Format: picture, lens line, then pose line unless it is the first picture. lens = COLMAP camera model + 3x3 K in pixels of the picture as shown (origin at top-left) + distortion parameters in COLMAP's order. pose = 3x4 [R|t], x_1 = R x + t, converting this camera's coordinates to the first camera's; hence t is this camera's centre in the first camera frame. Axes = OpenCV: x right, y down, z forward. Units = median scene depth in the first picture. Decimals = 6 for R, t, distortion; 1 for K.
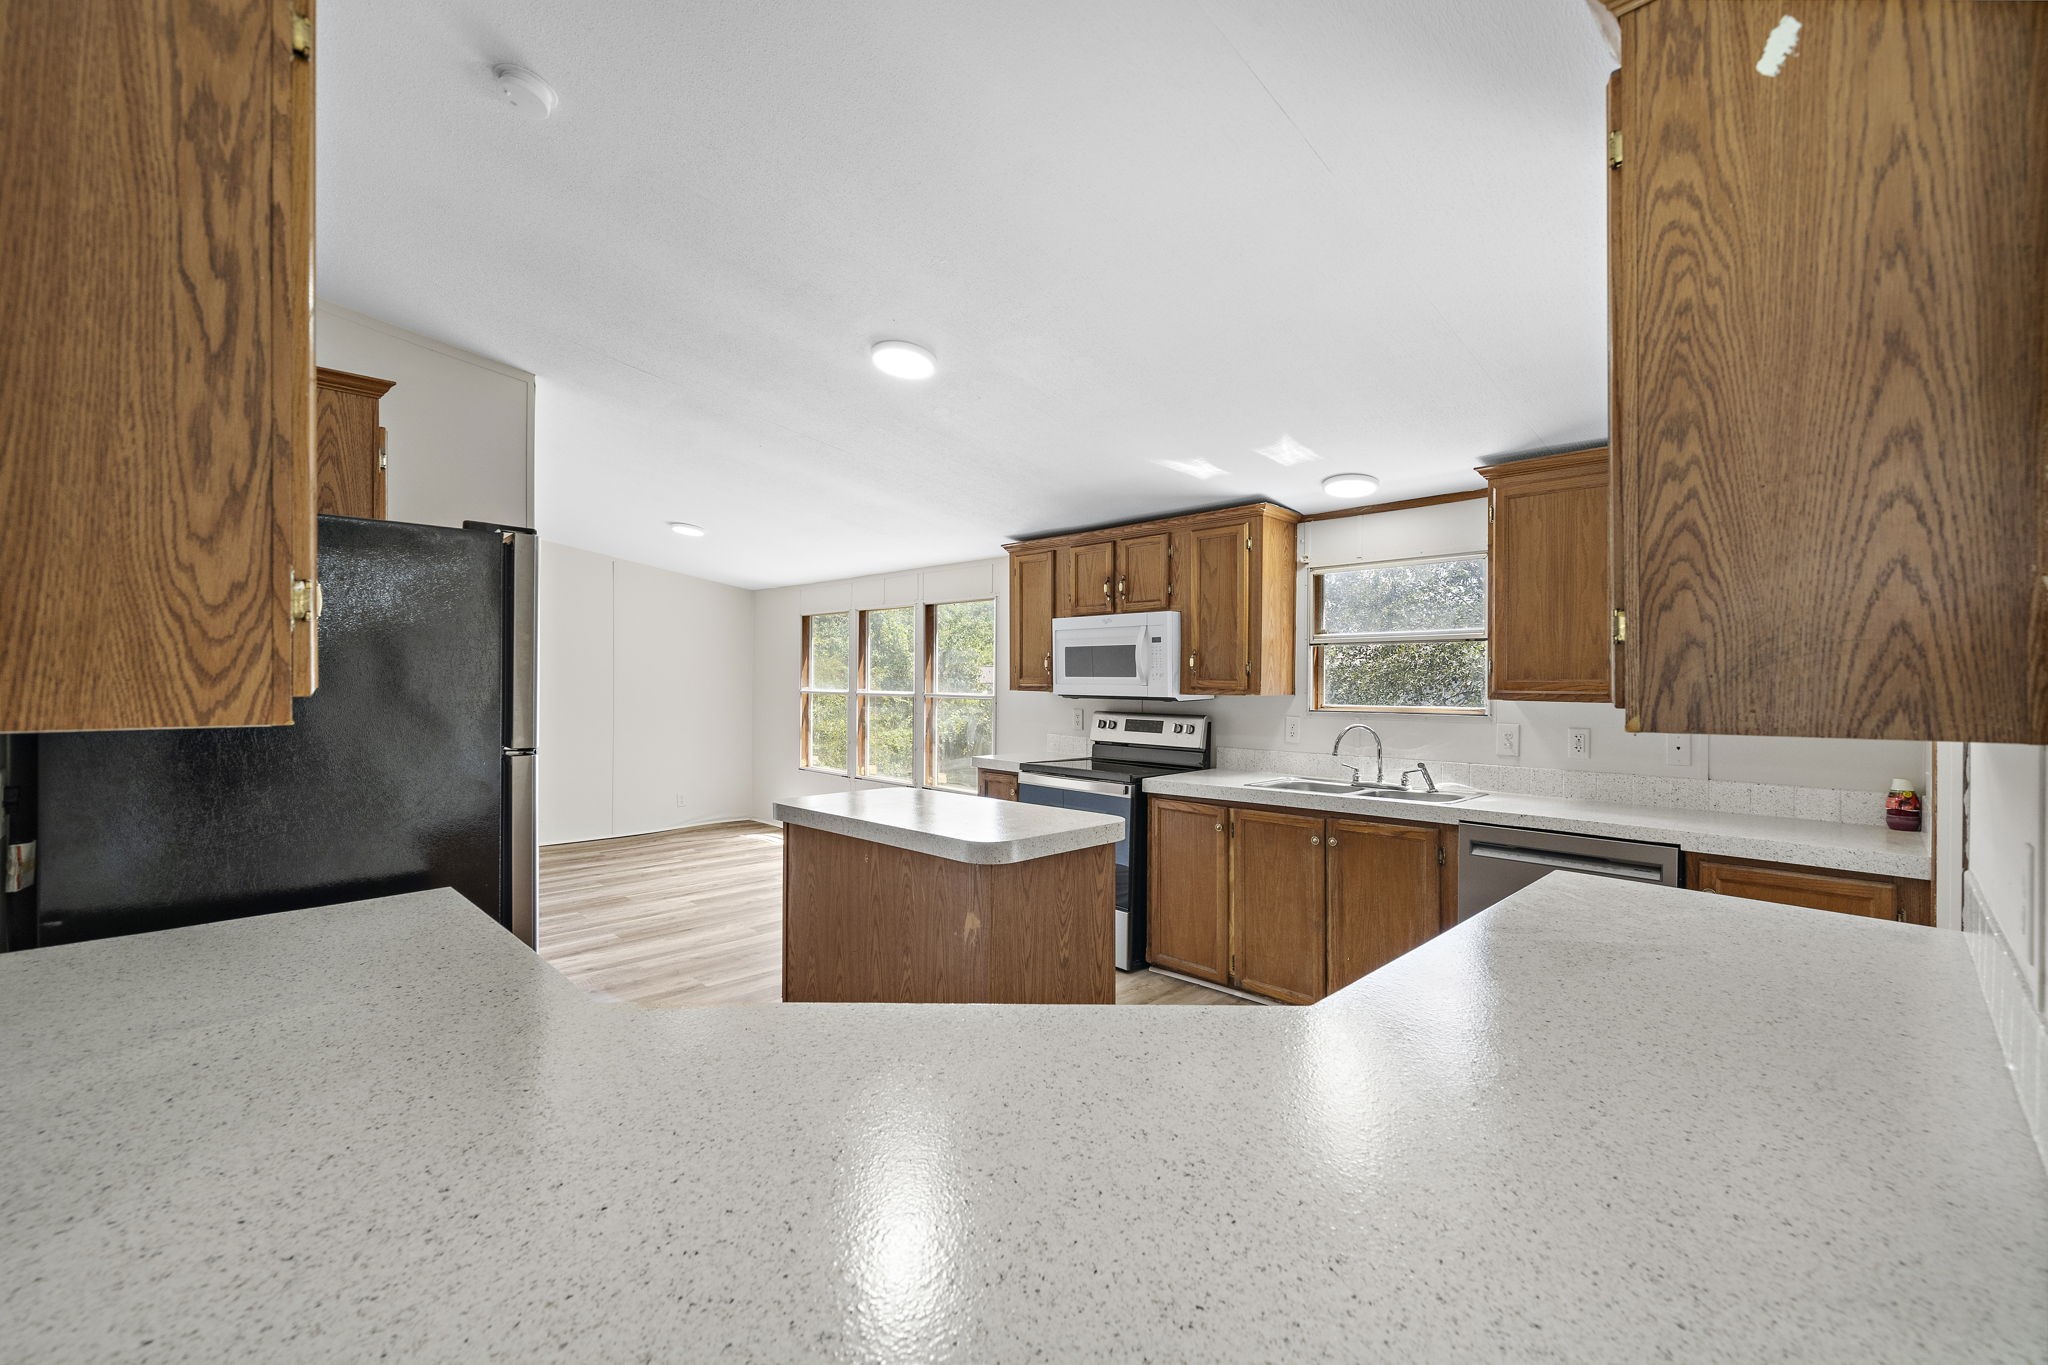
lens RADIAL K [[839.3, 0, 1017.2], [0, 839.3, 681.0], [0, 0, 1]] dist [0.000208, -0.000002]
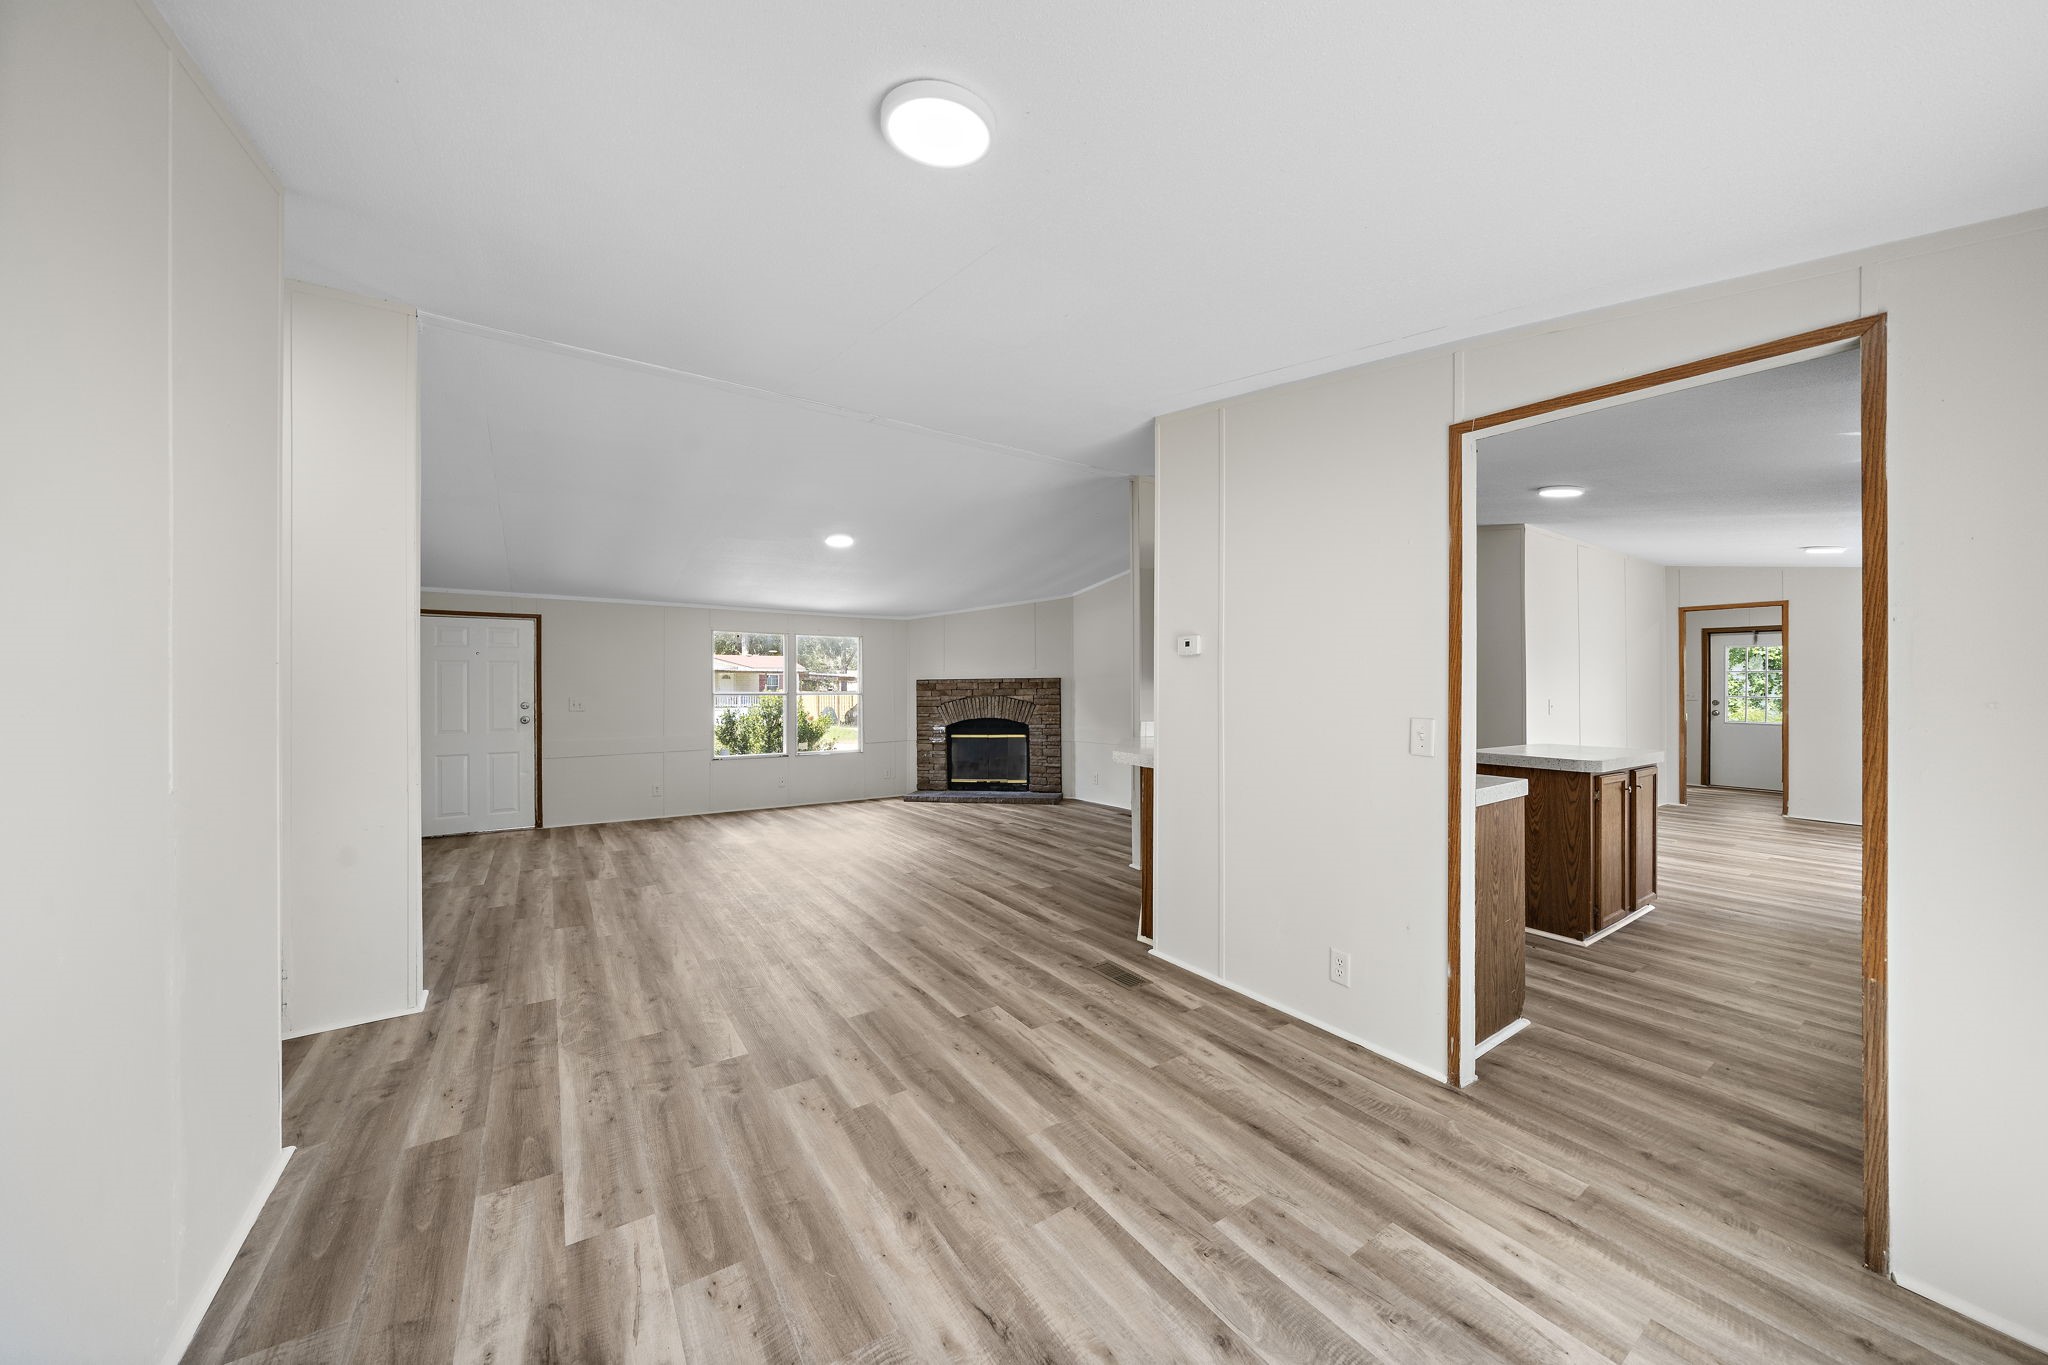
lens RADIAL K [[697.9, 0, 1017.0], [0, 697.9, 683.3], [0, 0, 1]] dist [-0.004905, -0.000320]
pose [[-0.180872, -0.009324, -0.983462, 0.971635], [-0.003243, 0.999955, -0.008884, 0.019483], [0.983501, 0.001583, -0.180894, 0.101723]]
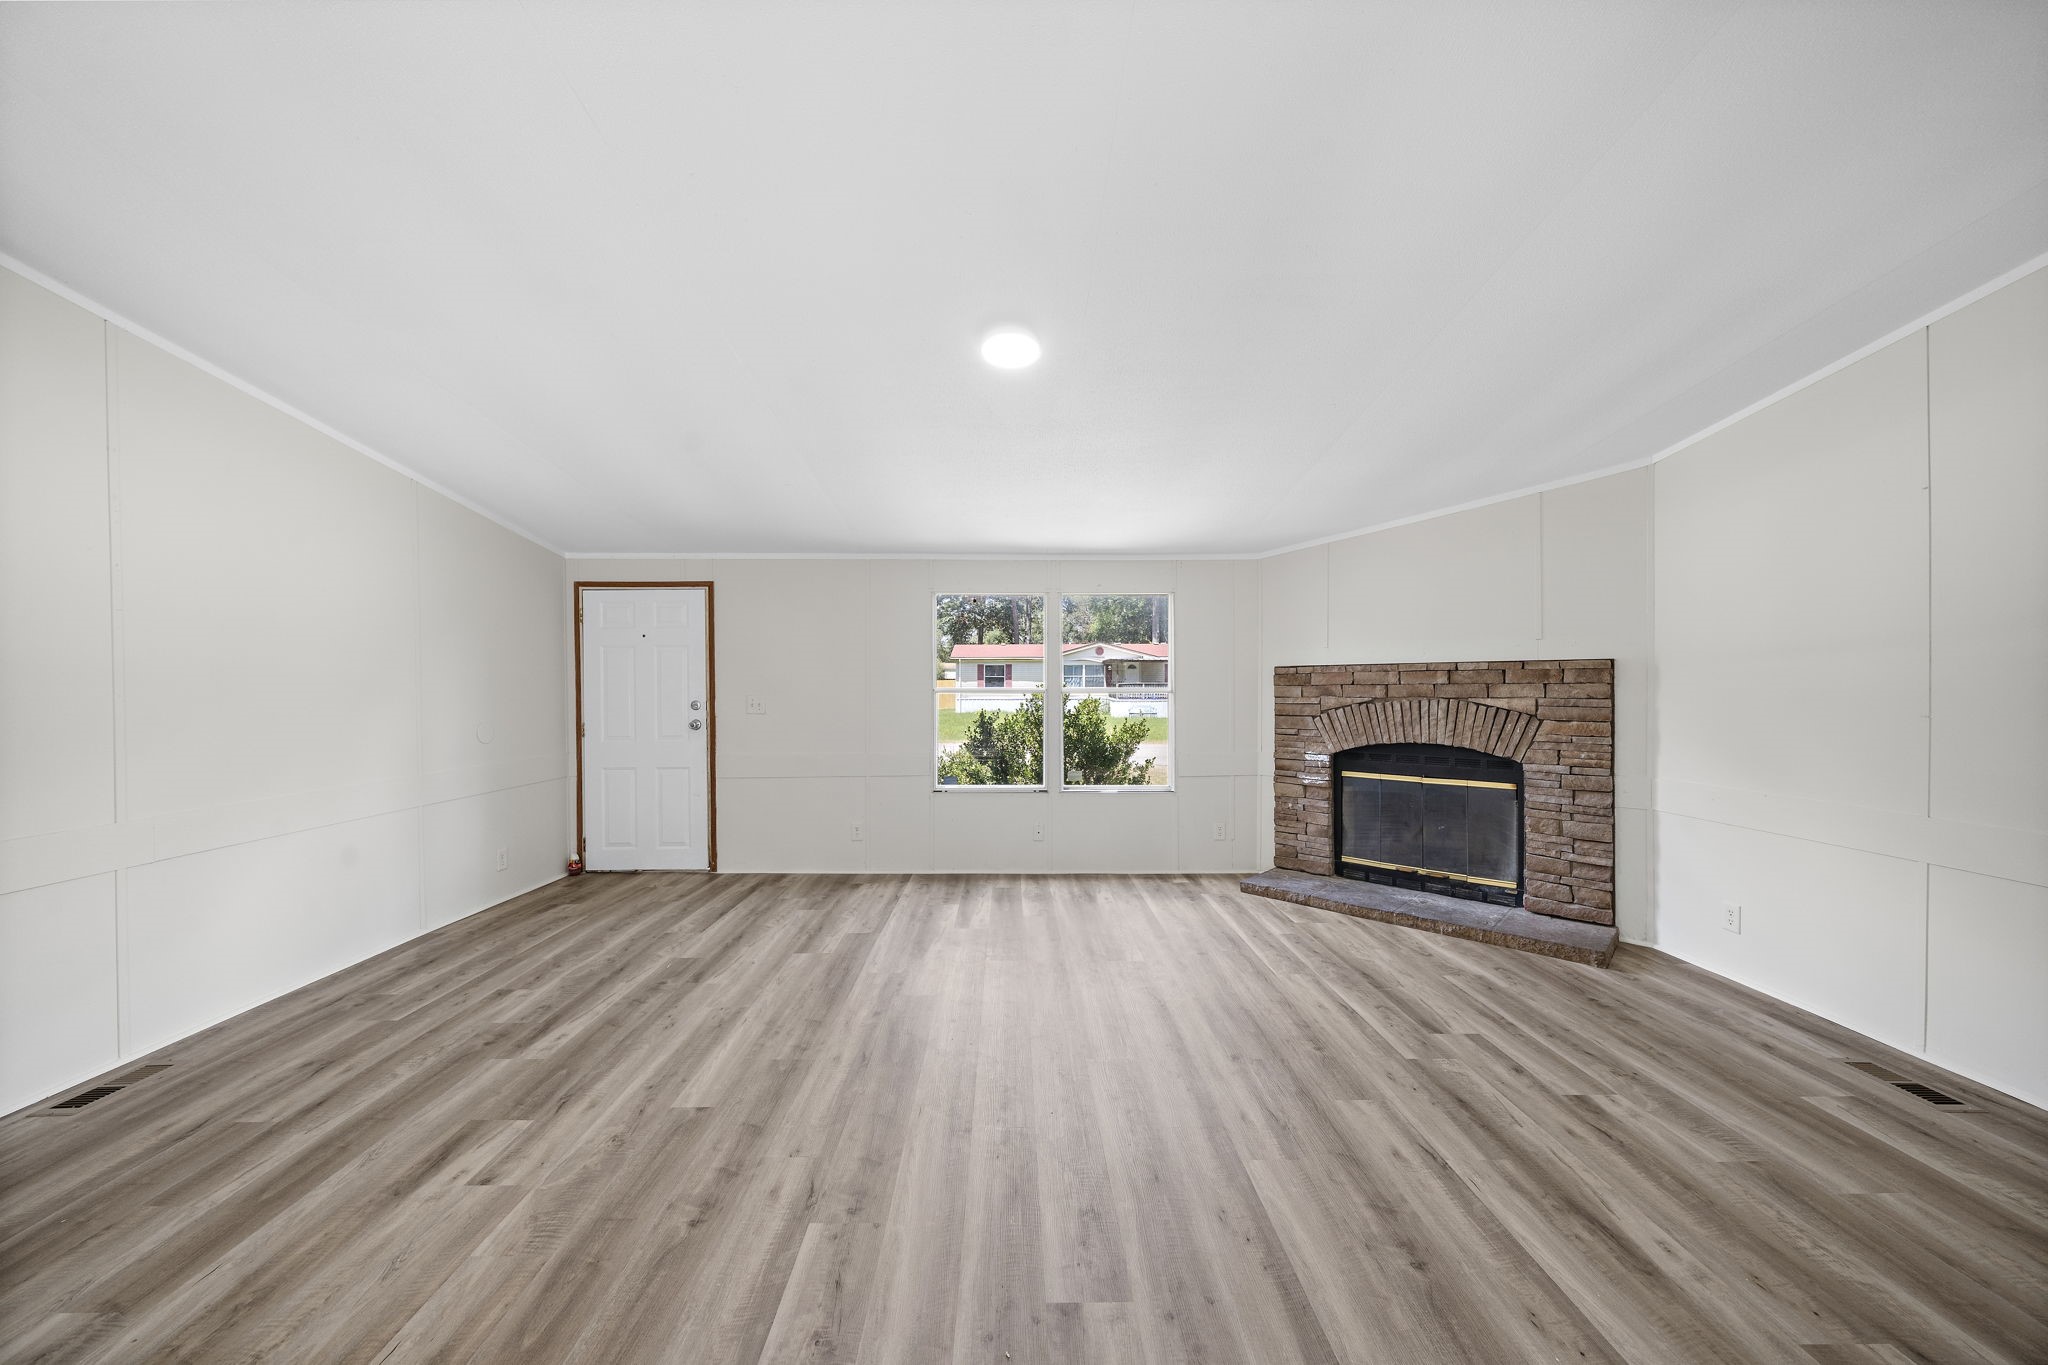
lens RADIAL K [[723.0, 0, 1014.9], [0, 723.0, 683.9], [0, 0, 1]] dist [-0.002823, -0.000379]
pose [[-0.694501, 0.004065, -0.719480, 0.179609], [-0.003460, 0.999954, 0.008990, 0.011382], [0.719483, 0.008733, -0.694455, -0.042825]]
